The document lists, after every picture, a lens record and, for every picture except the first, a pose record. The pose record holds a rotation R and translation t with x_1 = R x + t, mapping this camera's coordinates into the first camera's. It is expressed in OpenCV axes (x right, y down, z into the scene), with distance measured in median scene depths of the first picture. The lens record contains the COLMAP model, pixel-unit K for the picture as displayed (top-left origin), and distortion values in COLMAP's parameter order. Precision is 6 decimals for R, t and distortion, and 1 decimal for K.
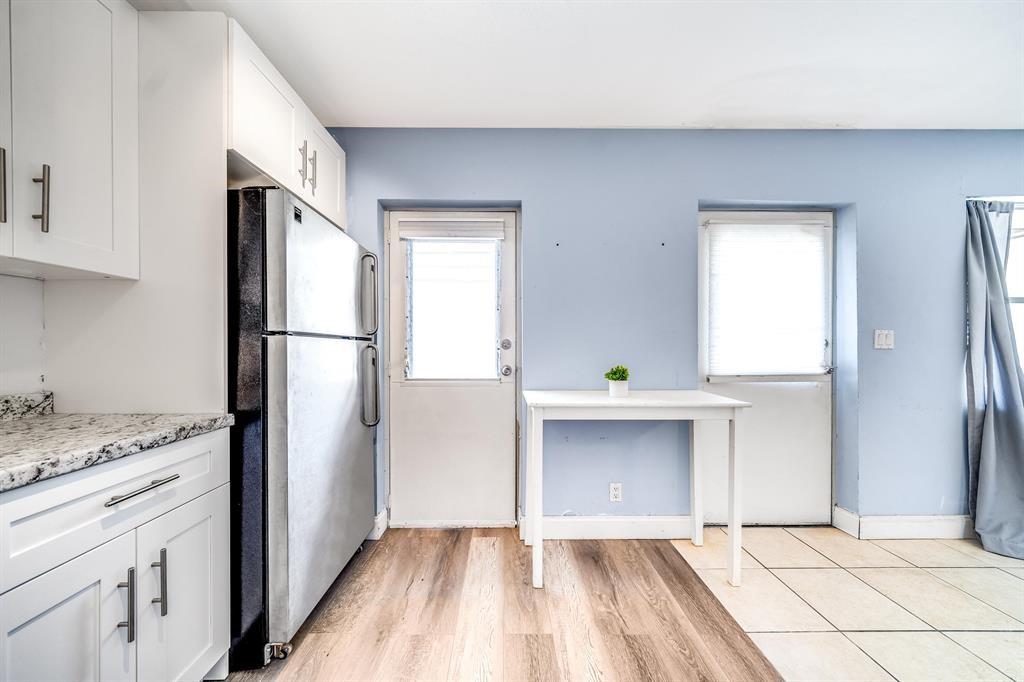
lens RADIAL K [[341.0, 0, 512.4], [0, 341.0, 349.0], [0, 0, 1]] dist [-0.000372, -0.000007]
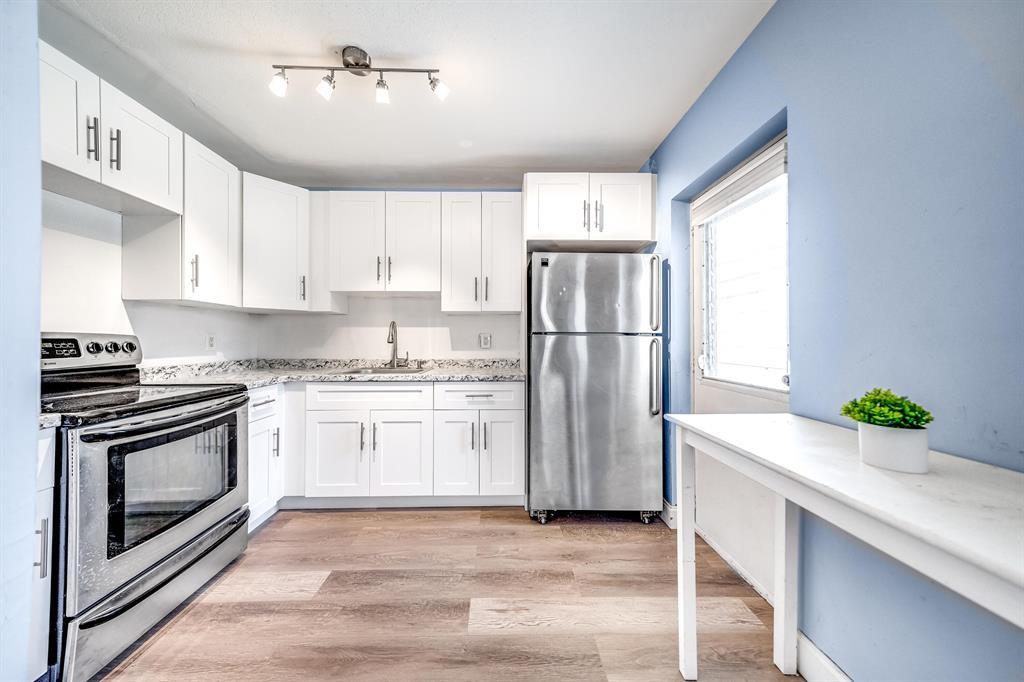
lens RADIAL K [[349.4, 0, 509.4], [0, 349.4, 337.8], [0, 0, 1]] dist [0.000065, 0.000016]
pose [[0.011960, -0.003483, -0.999922, 0.827456], [-0.006636, 0.999972, -0.003562, -0.012918], [0.999906, 0.006678, 0.011937, 0.622457]]
